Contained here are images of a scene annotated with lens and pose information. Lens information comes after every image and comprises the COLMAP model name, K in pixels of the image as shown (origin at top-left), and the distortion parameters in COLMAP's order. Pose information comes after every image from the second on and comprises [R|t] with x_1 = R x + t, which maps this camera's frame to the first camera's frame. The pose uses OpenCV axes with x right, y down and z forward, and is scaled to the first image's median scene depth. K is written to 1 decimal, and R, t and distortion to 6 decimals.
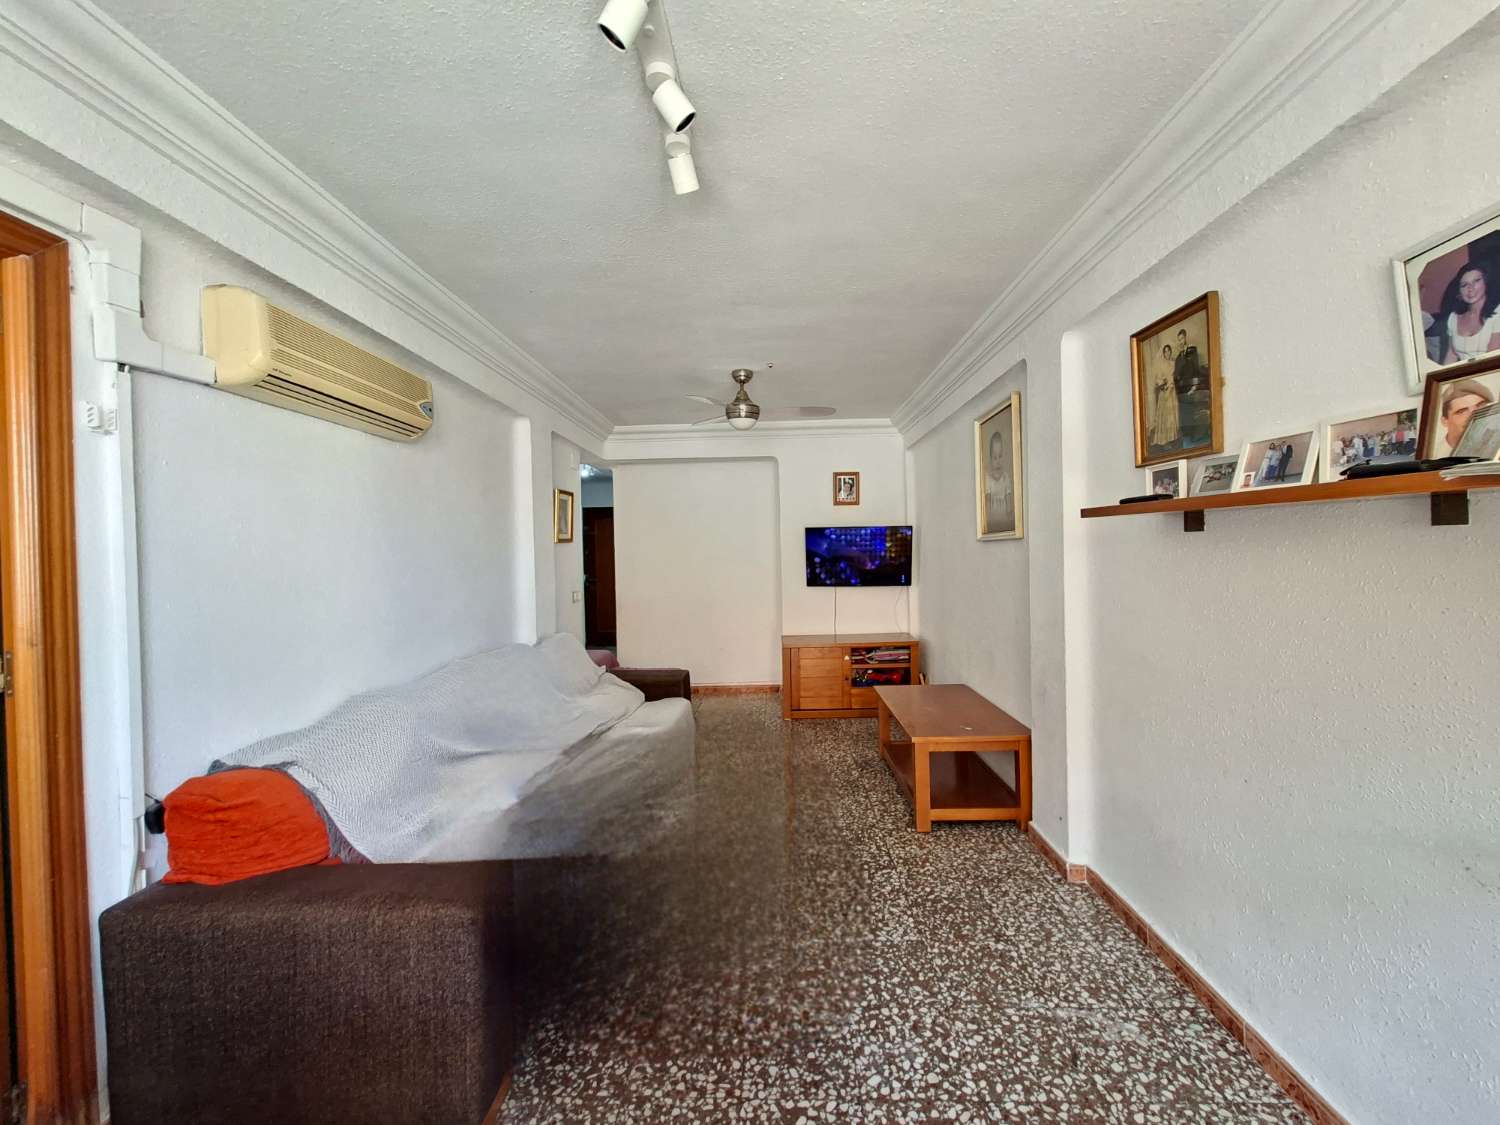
lens RADIAL K [[594.3, 0, 760.8], [0, 594.3, 555.7], [0, 0, 1]] dist [-0.006887, 0.001308]
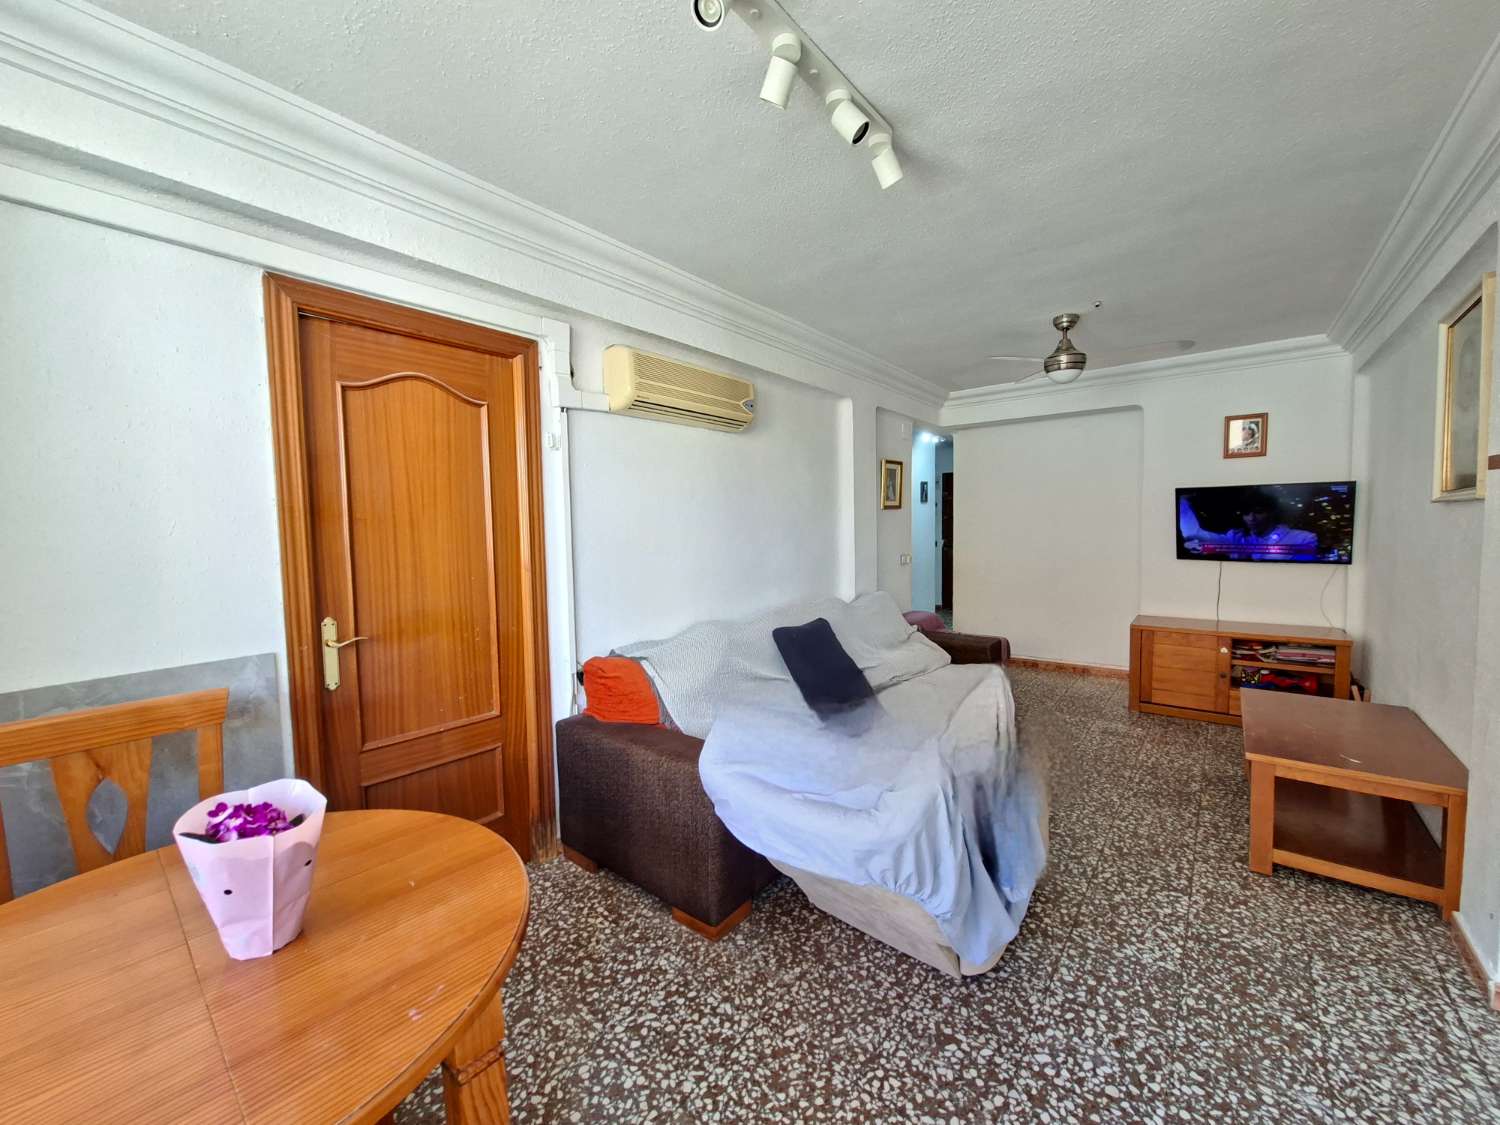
lens RADIAL K [[594.3, 0, 755.3], [0, 594.3, 556.6], [0, 0, 1]] dist [-0.006887, 0.001308]
pose [[0.796086, 0.041164, -0.603782, 0.265884], [-0.003686, 0.997995, 0.063180, -0.005774], [0.605173, -0.048071, 0.794642, -0.024038]]
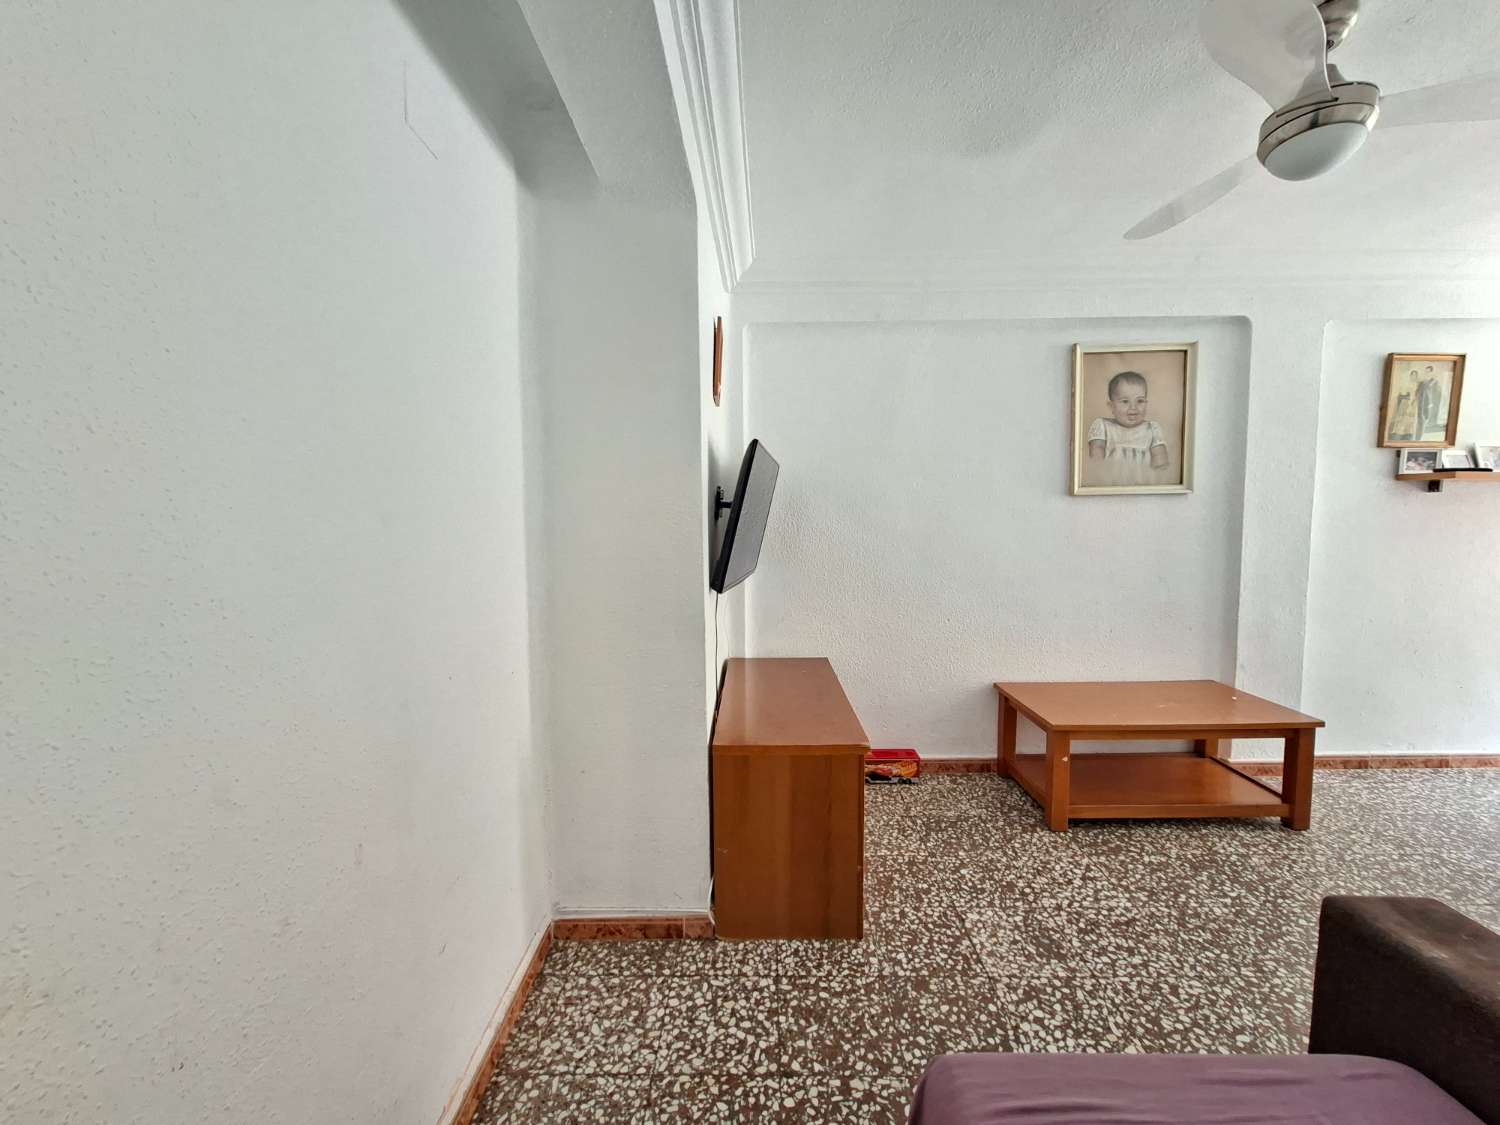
lens RADIAL K [[594.3, 0, 749.7], [0, 594.3, 555.8], [0, 0, 1]] dist [-0.006887, 0.001308]
pose [[-0.009934, -0.048006, 0.998798, -0.758346], [0.018325, 0.998670, 0.048183, 0.018011], [-0.999783, 0.018781, -0.009041, 2.435919]]
